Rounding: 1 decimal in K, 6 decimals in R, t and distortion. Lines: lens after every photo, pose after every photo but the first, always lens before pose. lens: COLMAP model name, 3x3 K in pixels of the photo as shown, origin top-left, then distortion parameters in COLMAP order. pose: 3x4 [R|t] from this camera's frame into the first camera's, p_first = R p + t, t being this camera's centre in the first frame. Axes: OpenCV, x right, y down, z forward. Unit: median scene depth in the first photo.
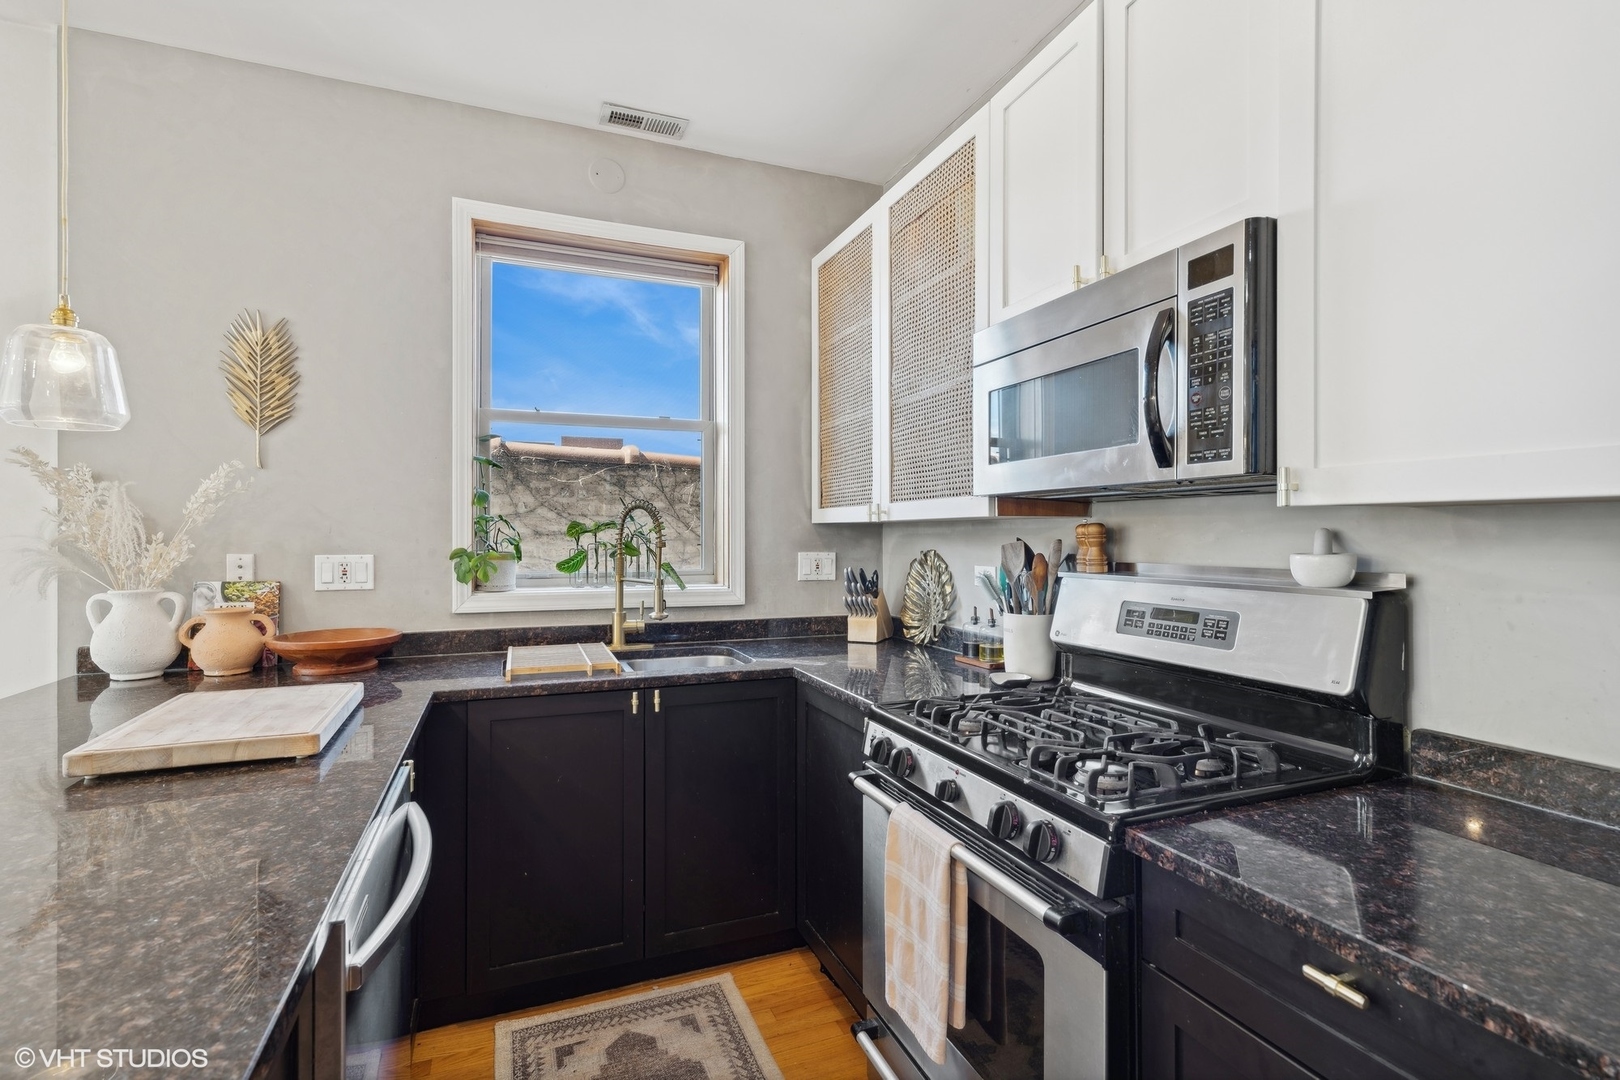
lens RADIAL K [[743.7, 0, 809.7], [0, 743.7, 538.5], [0, 0, 1]] dist [0.006950, 0.000932]
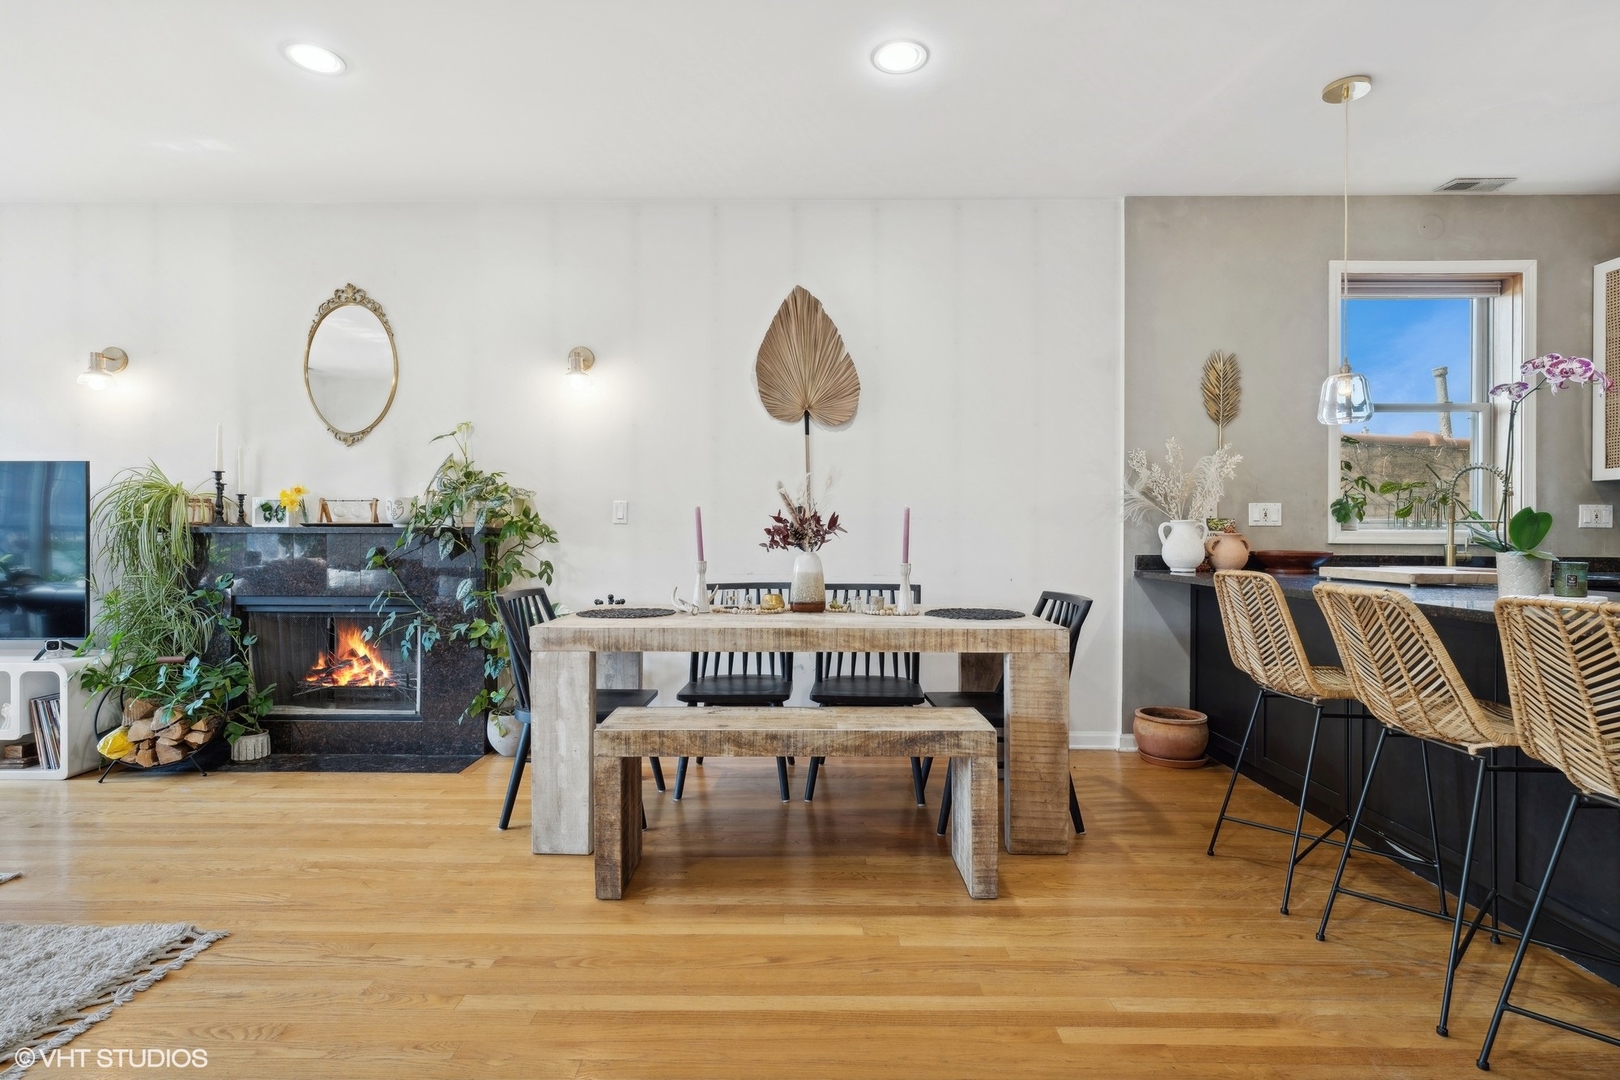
lens RADIAL K [[811.4, 0, 832.8], [0, 811.4, 538.3], [0, 0, 1]] dist [0.000592, 0.000525]
pose [[0.928850, 0.002140, -0.370450, -0.785376], [-0.002358, 0.999997, -0.000138, 0.091423], [0.370449, 0.001002, 0.928852, -0.839351]]
